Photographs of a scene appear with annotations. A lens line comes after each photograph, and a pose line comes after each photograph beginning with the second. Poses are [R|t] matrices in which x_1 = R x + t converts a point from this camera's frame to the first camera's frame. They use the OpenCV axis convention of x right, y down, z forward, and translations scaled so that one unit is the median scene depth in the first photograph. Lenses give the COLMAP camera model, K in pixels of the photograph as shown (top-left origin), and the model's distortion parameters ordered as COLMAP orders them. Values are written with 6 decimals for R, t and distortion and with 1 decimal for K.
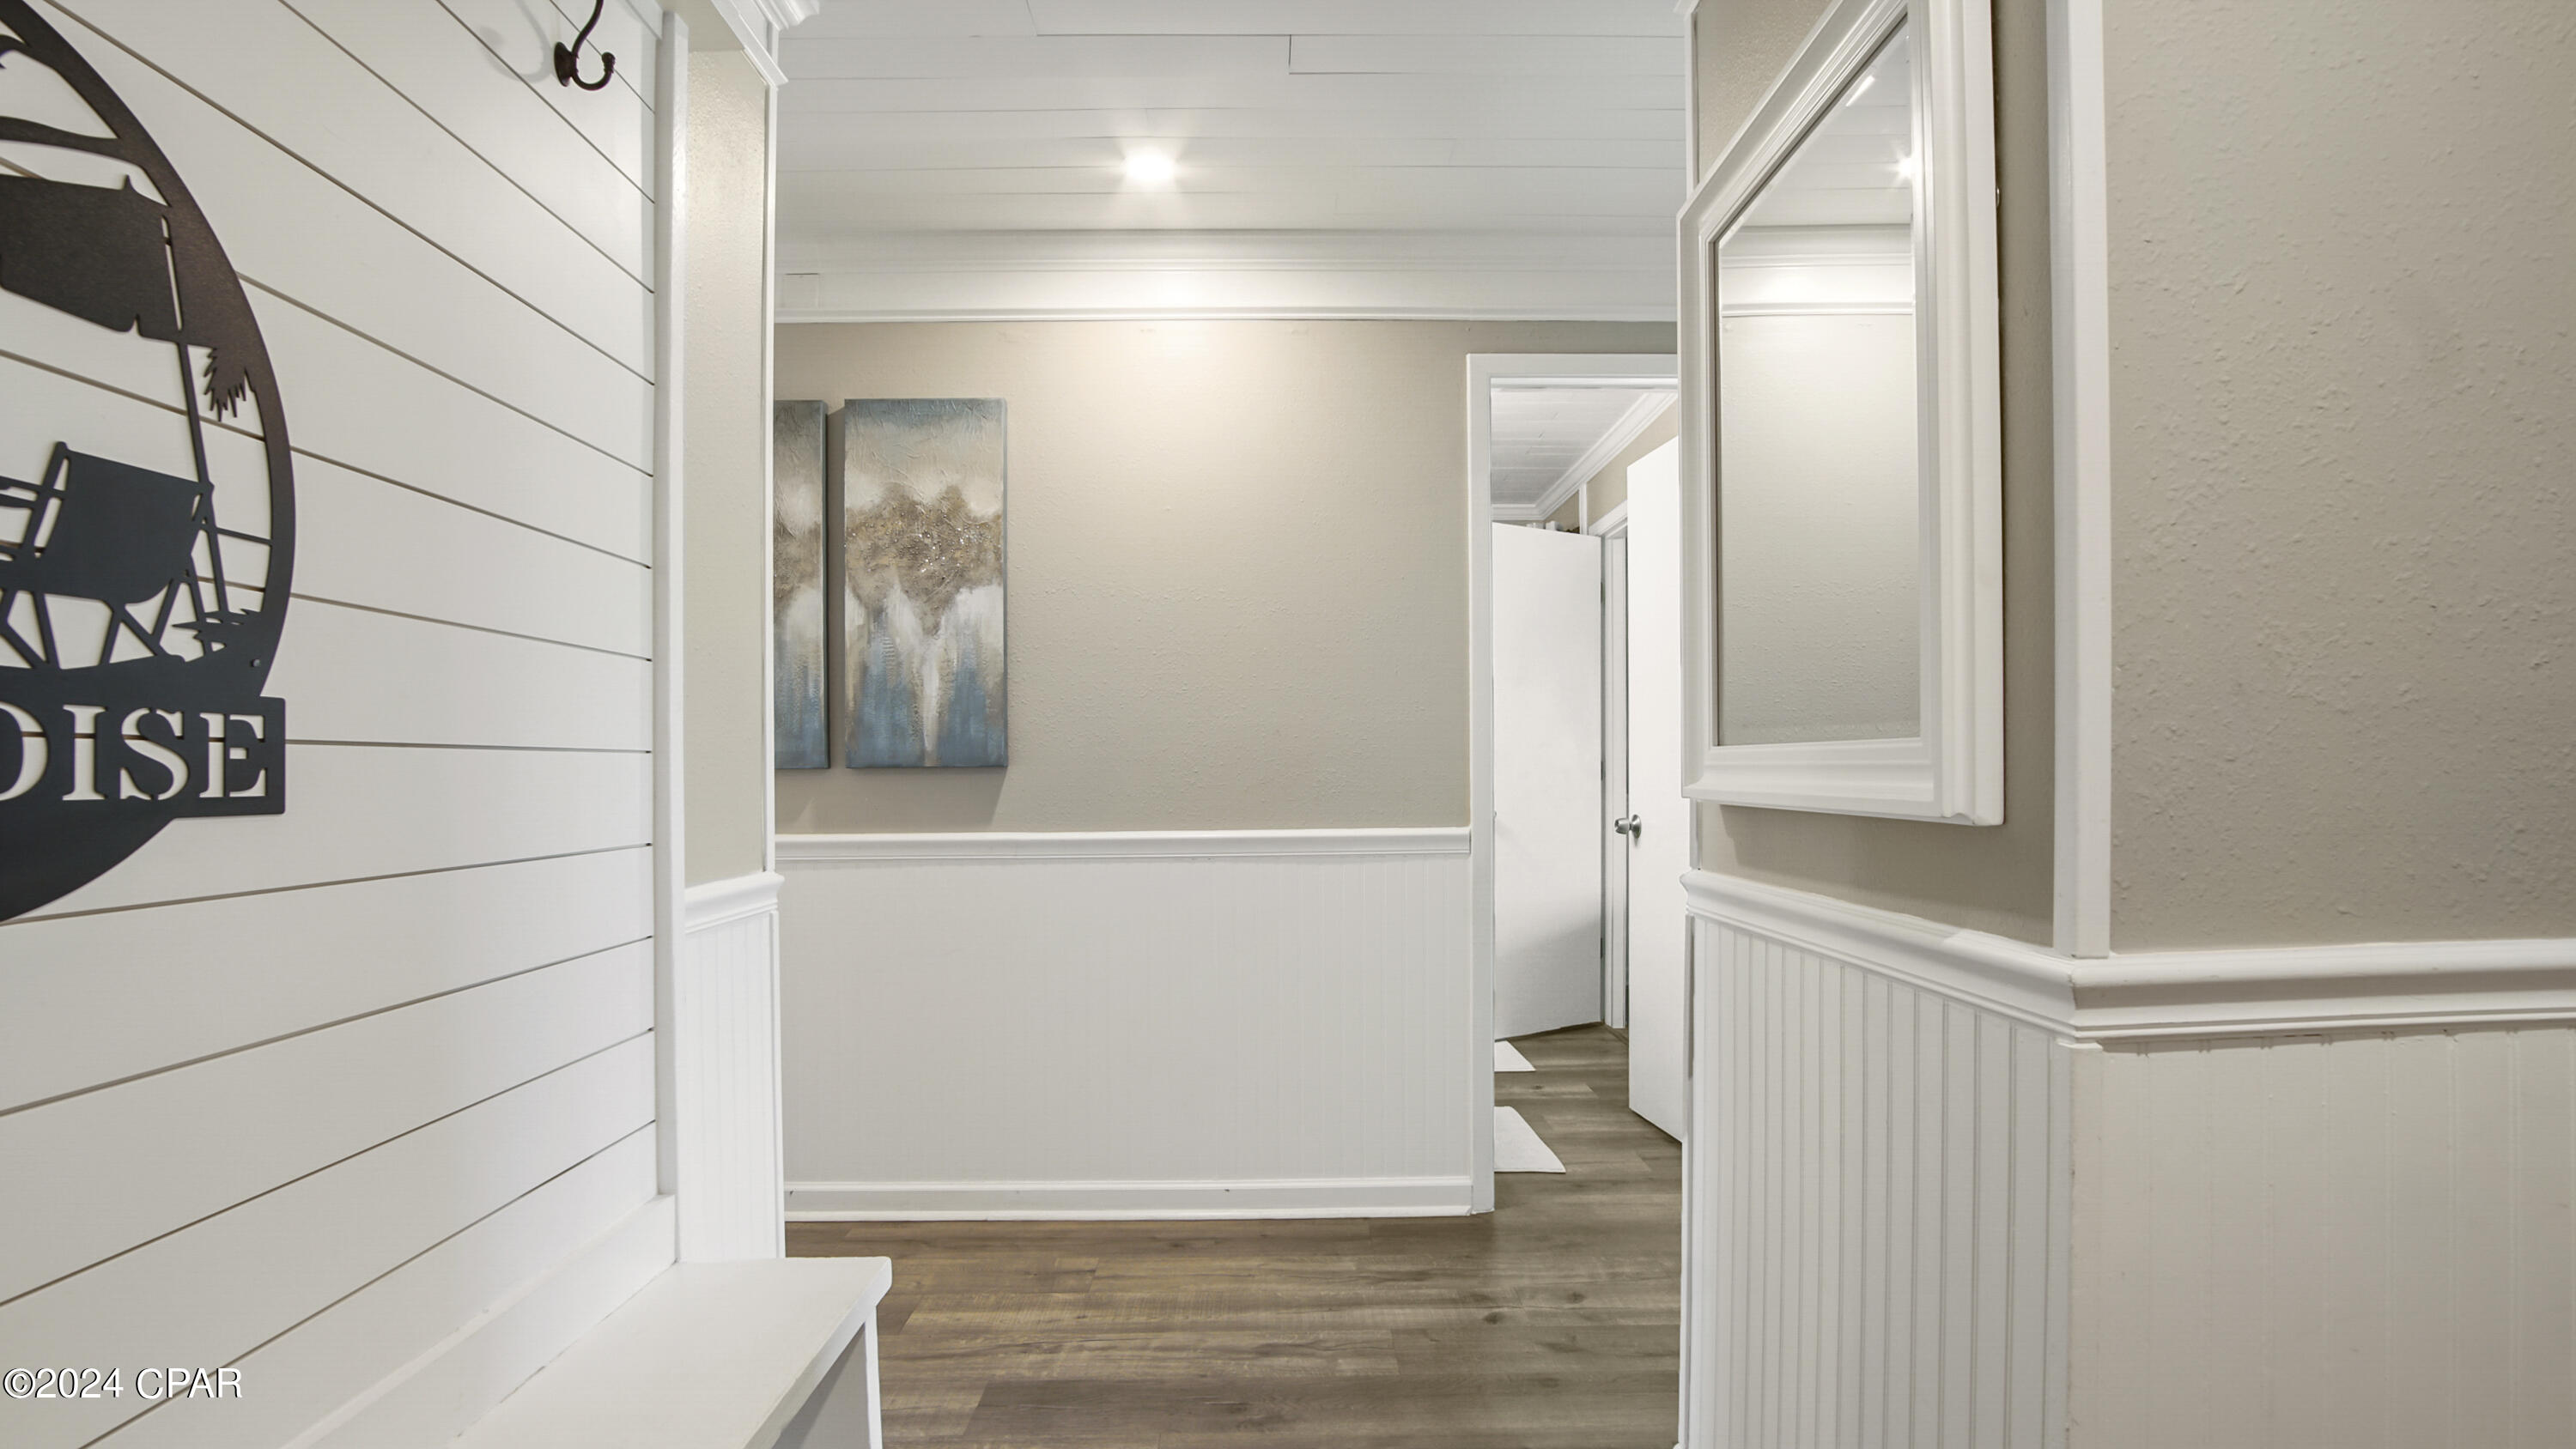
lens RADIAL K [[1206.4, 0, 1267.8], [0, 1206.4, 785.2], [0, 0, 1]] dist [-0.027321, -0.000058]
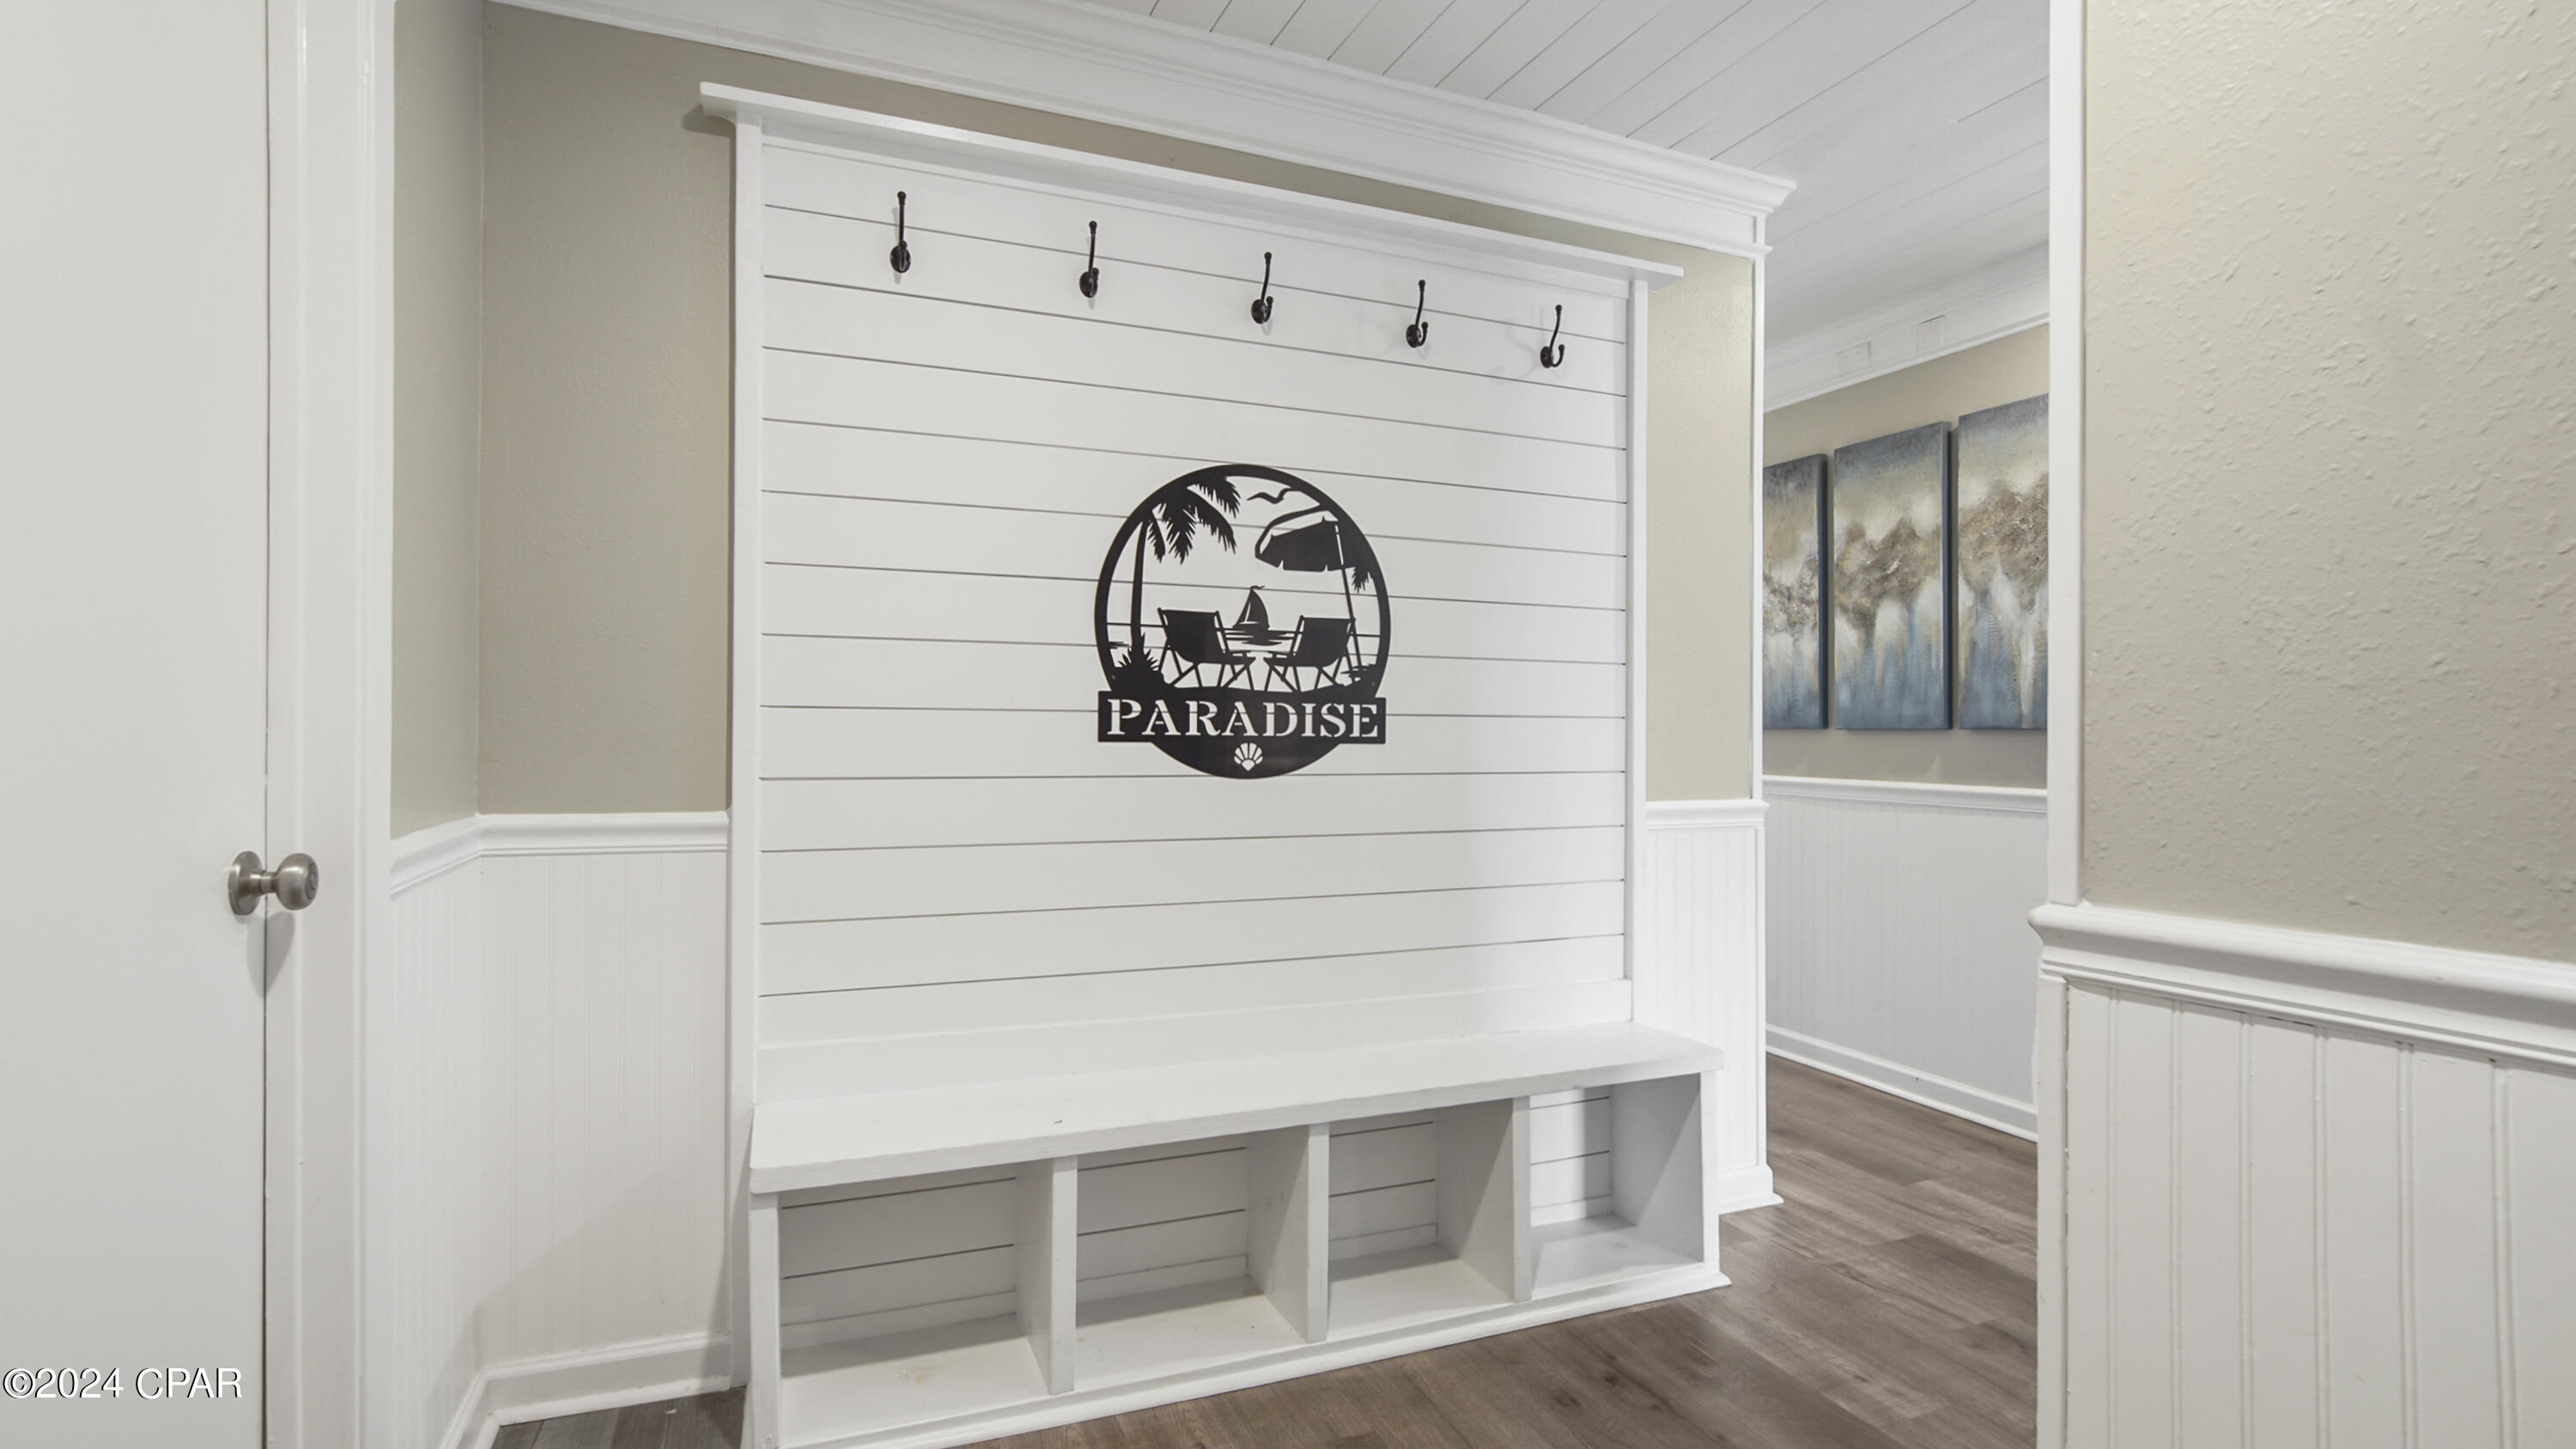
lens RADIAL K [[1198.0, 0, 1277.3], [0, 1198.0, 760.4], [0, 0, 1]] dist [-0.037755, 0.011056]
pose [[0.362038, 0.036745, -0.931439, 1.463340], [-0.021571, 0.999285, 0.031038, -0.014324], [0.931914, 0.008855, 0.362571, -0.129975]]
